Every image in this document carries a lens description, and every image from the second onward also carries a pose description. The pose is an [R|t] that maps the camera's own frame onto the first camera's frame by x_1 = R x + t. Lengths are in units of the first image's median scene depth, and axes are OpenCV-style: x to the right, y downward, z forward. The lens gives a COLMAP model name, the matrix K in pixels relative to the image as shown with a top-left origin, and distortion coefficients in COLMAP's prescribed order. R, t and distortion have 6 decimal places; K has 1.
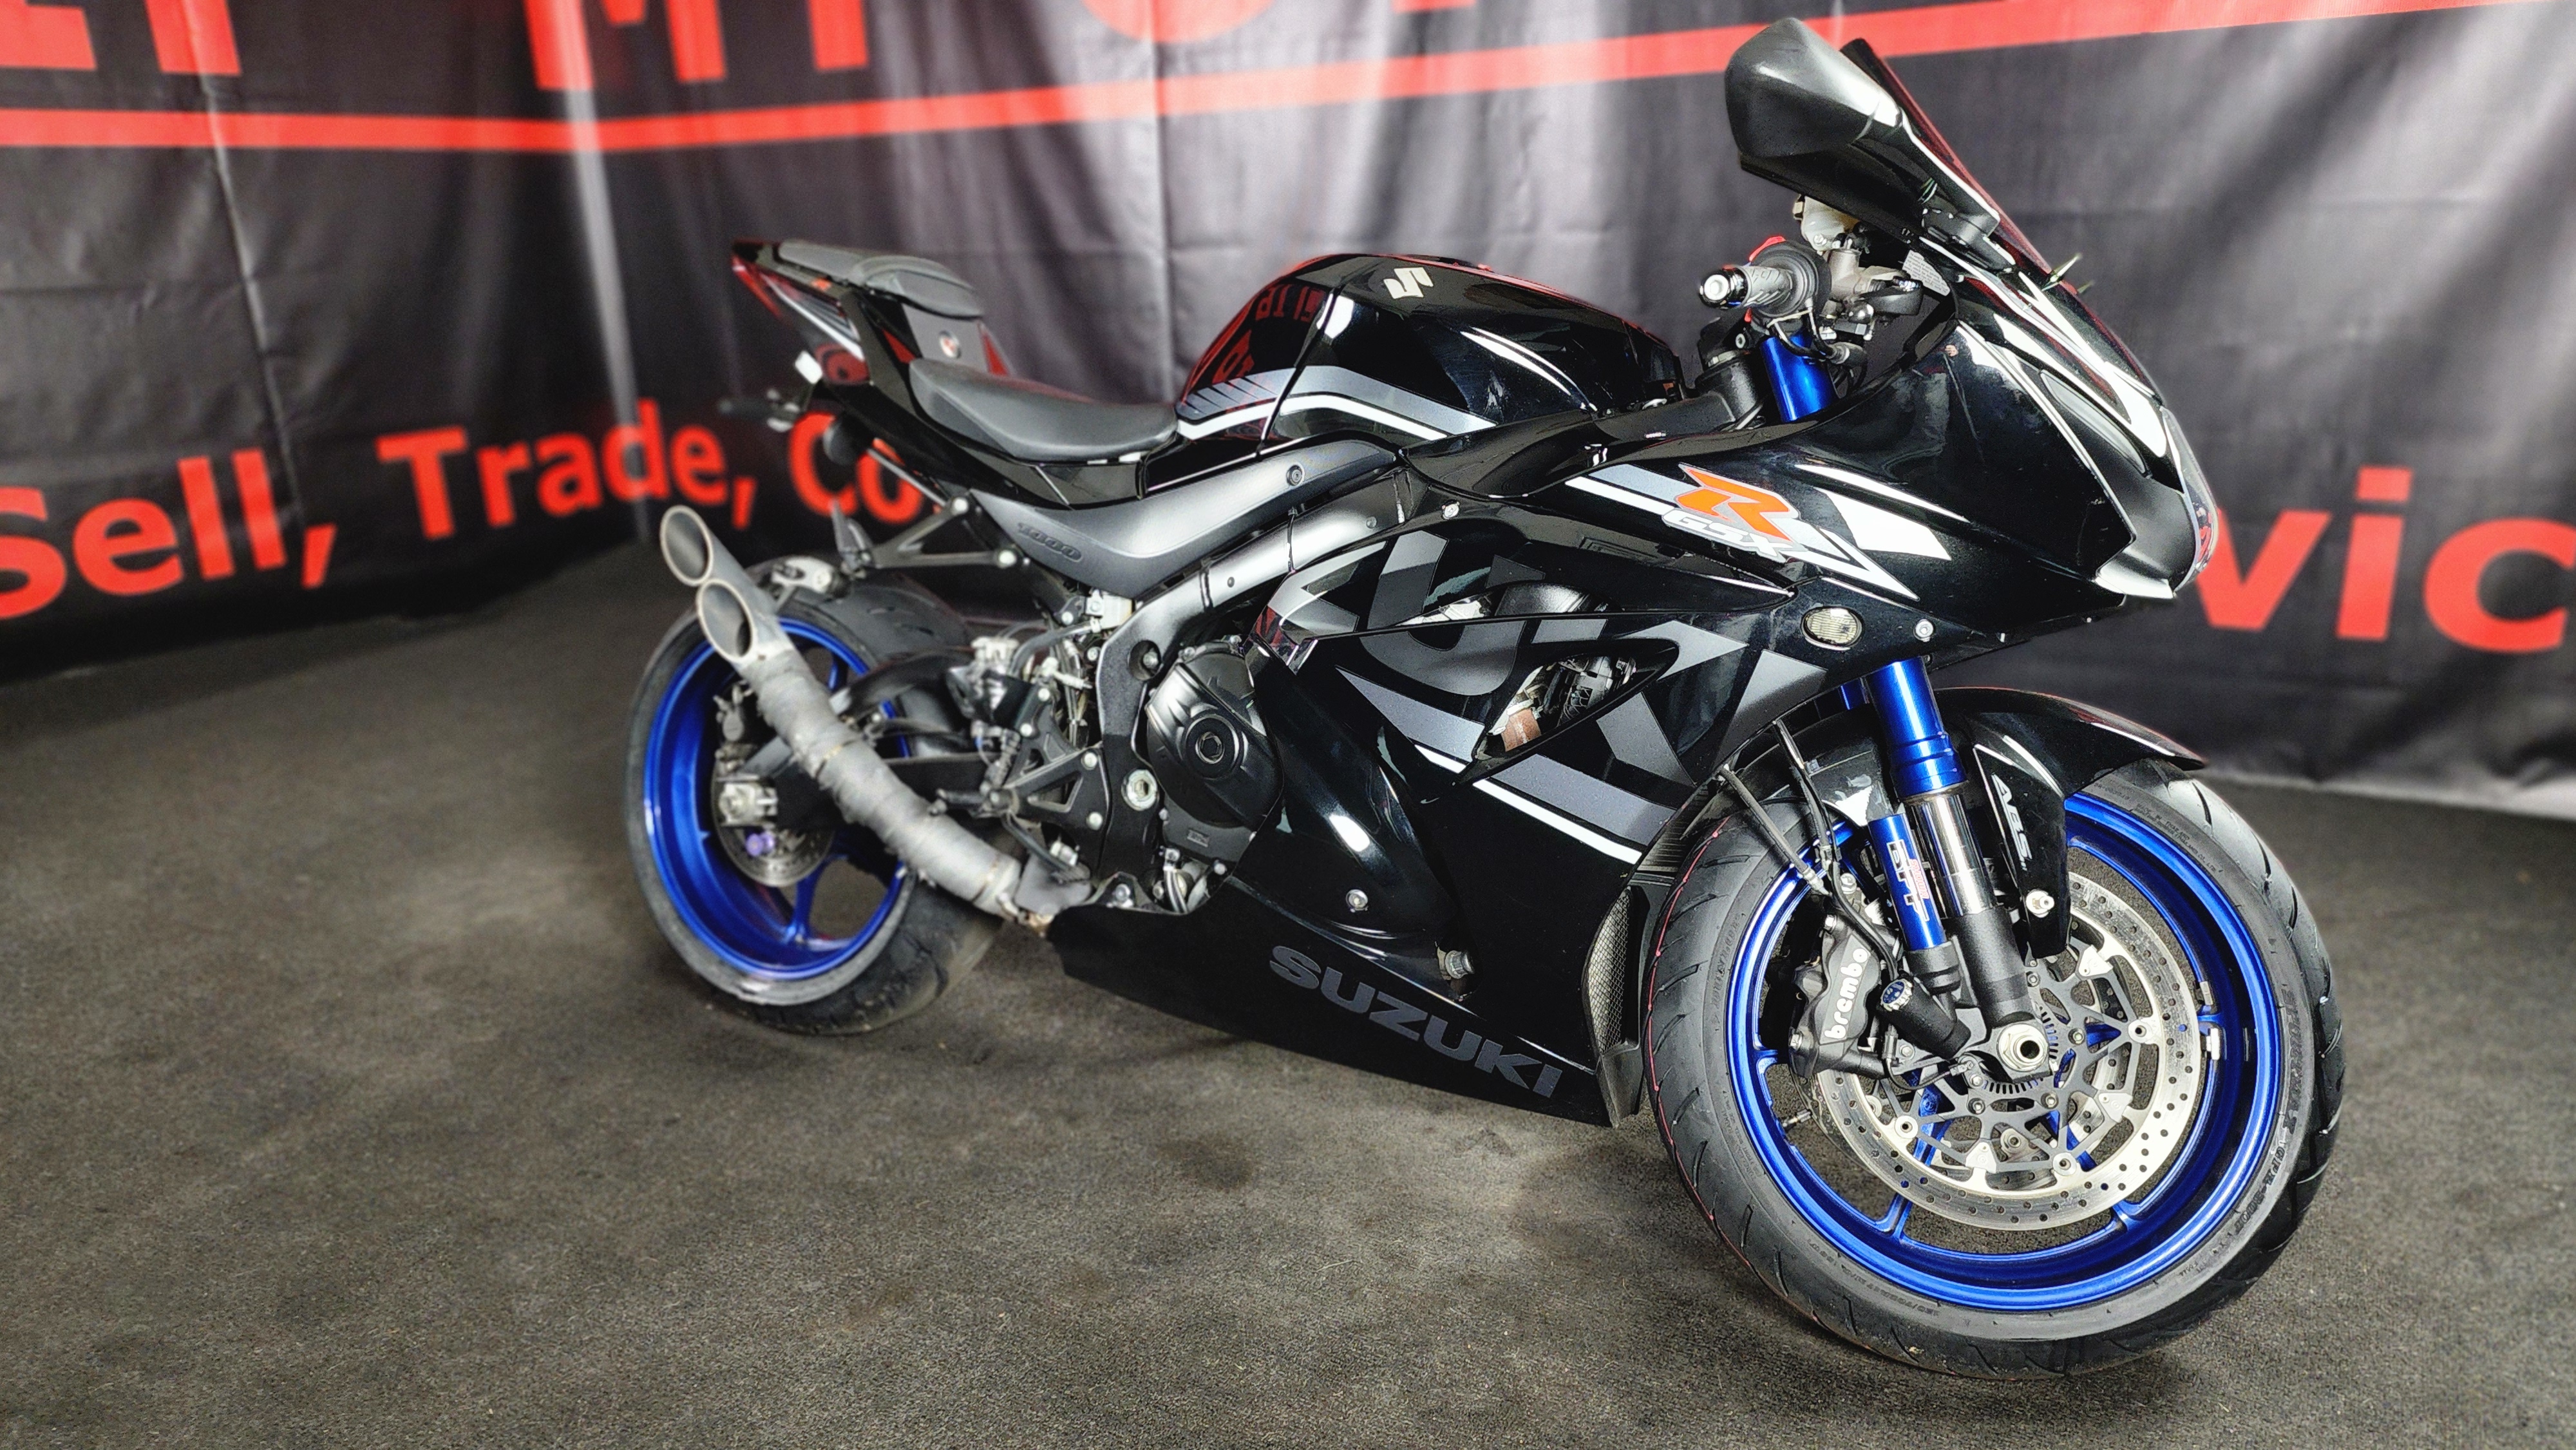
lens RADIAL K [[1739.9, 0, 1293.8], [0, 1739.9, 589.6], [0, 0, 1]] dist [0.085655, -0.093255]
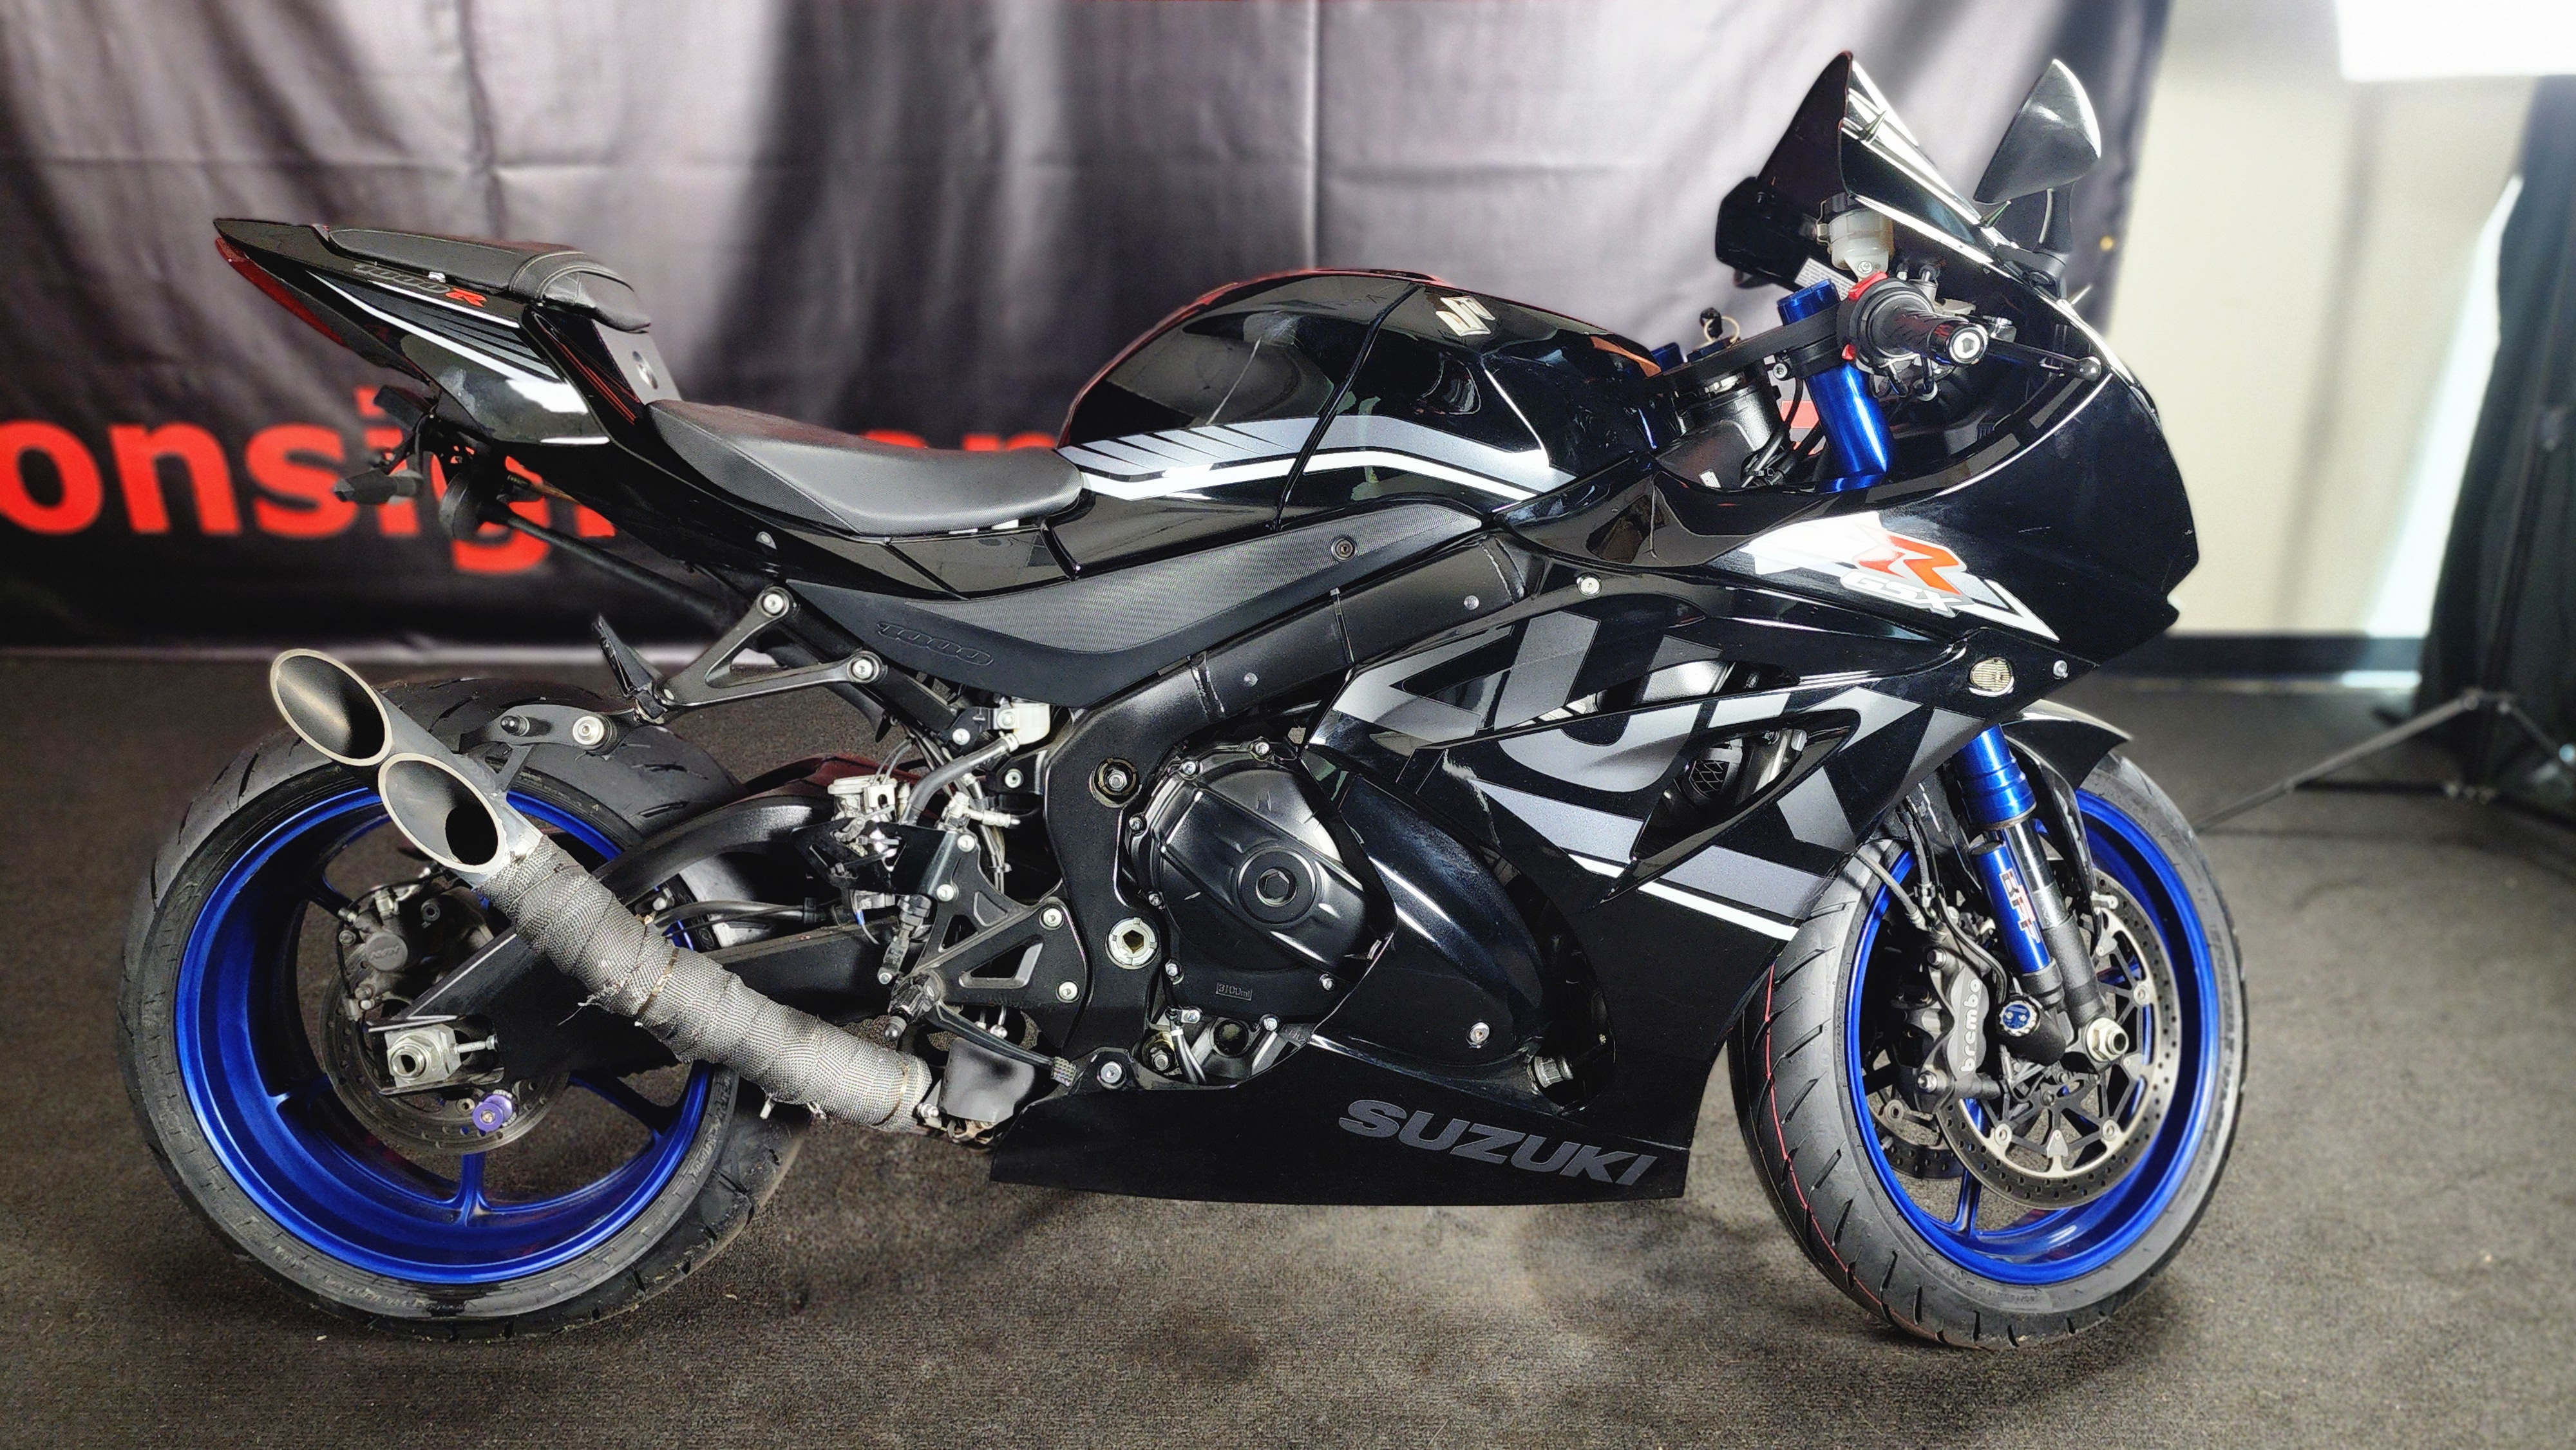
lens RADIAL K [[1739.9, 0, 1293.8], [0, 1739.9, 589.6], [0, 0, 1]] dist [0.085655, -0.093255]
pose [[0.855527, -0.111070, 0.505704, -0.416252], [0.073610, 0.992890, 0.093543, -0.118182], [-0.512499, -0.042804, 0.857621, 0.279609]]
